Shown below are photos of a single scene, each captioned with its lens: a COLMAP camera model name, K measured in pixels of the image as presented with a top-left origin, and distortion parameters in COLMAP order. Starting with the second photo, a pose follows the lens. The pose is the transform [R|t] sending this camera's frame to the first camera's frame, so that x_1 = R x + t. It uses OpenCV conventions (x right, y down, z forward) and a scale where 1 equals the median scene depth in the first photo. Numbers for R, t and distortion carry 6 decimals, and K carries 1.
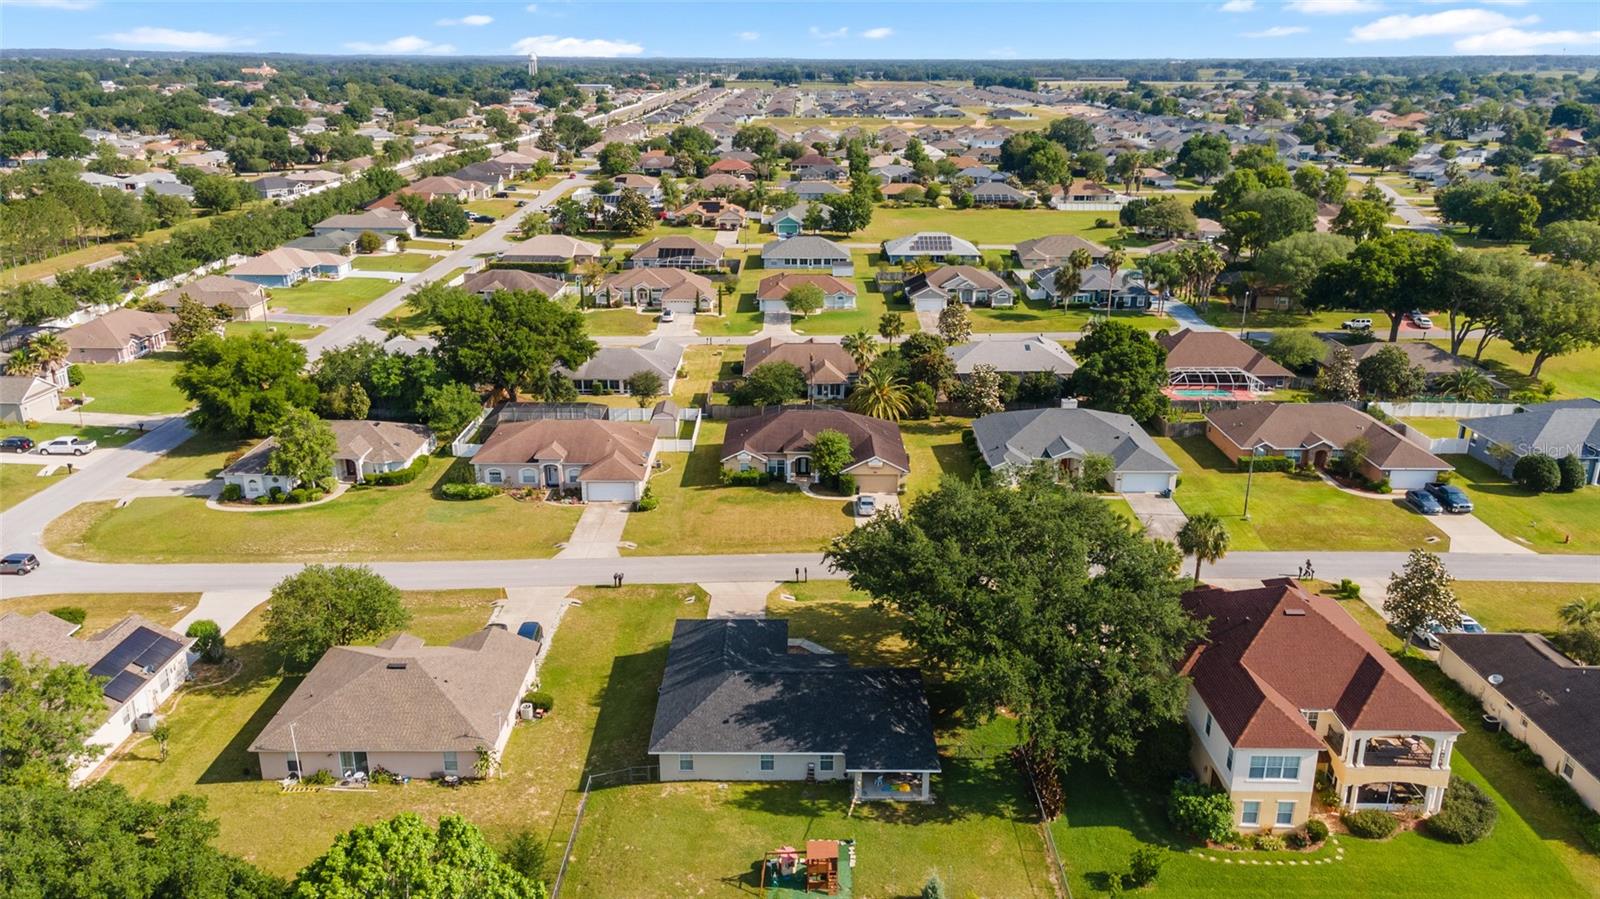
lens RADIAL K [[1153.7, 0, 791.7], [0, 1153.7, 461.1], [0, 0, 1]] dist [0.041893, 0.000072]
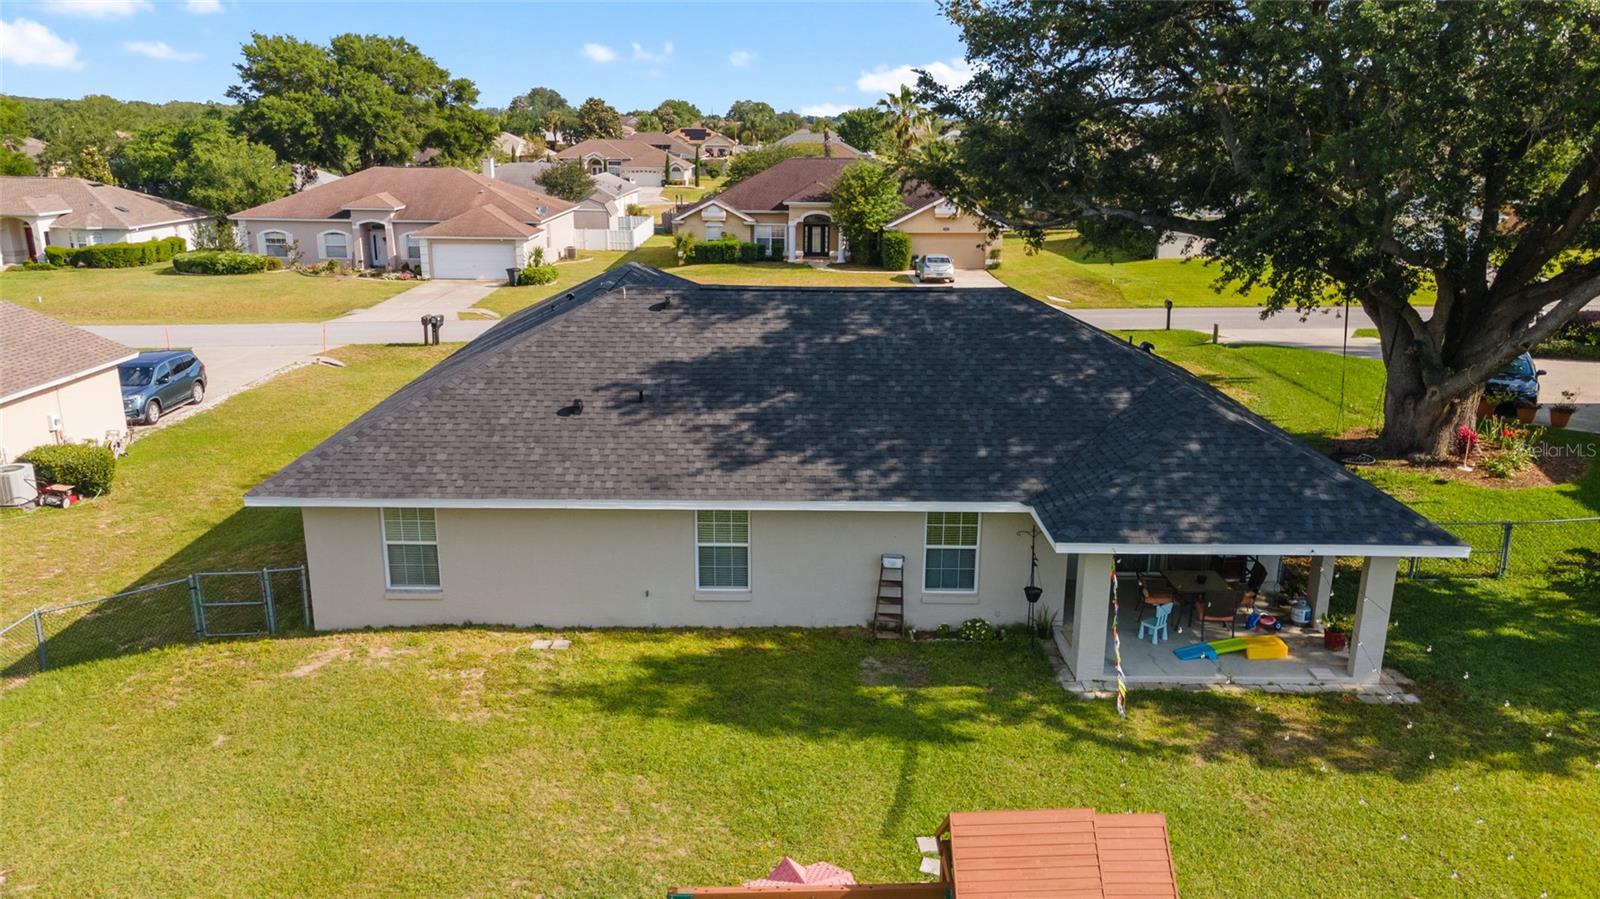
lens RADIAL K [[1162.7, 0, 797.4], [0, 1162.7, 452.3], [0, 0, 1]] dist [0.010188, 0.067818]
pose [[0.999957, 0.004456, 0.008088, -0.003983], [-0.003977, 0.998293, -0.058277, 0.145456], [-0.008334, 0.058242, 0.998268, 0.425313]]
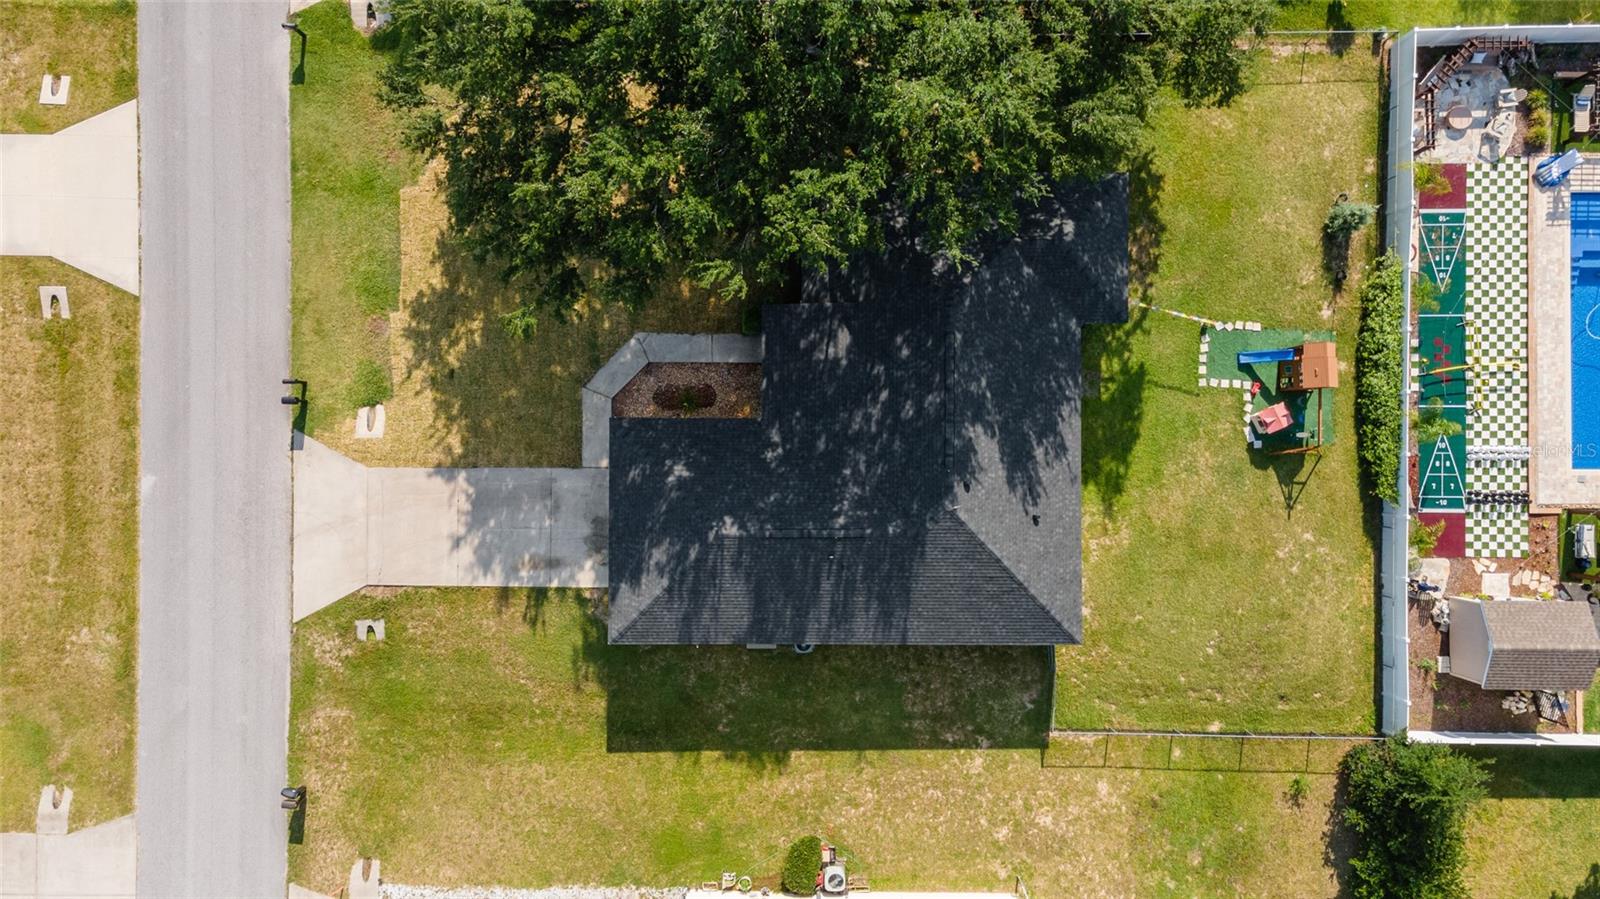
lens RADIAL K [[1153.7, 0, 791.7], [0, 1153.7, 461.1], [0, 0, 1]] dist [0.041893, 0.000072]
pose [[-0.004842, -0.999877, 0.014906, -0.020108], [0.332531, 0.012448, 0.943010, -0.215510], [-0.943080, 0.009523, 0.332430, 0.534849]]
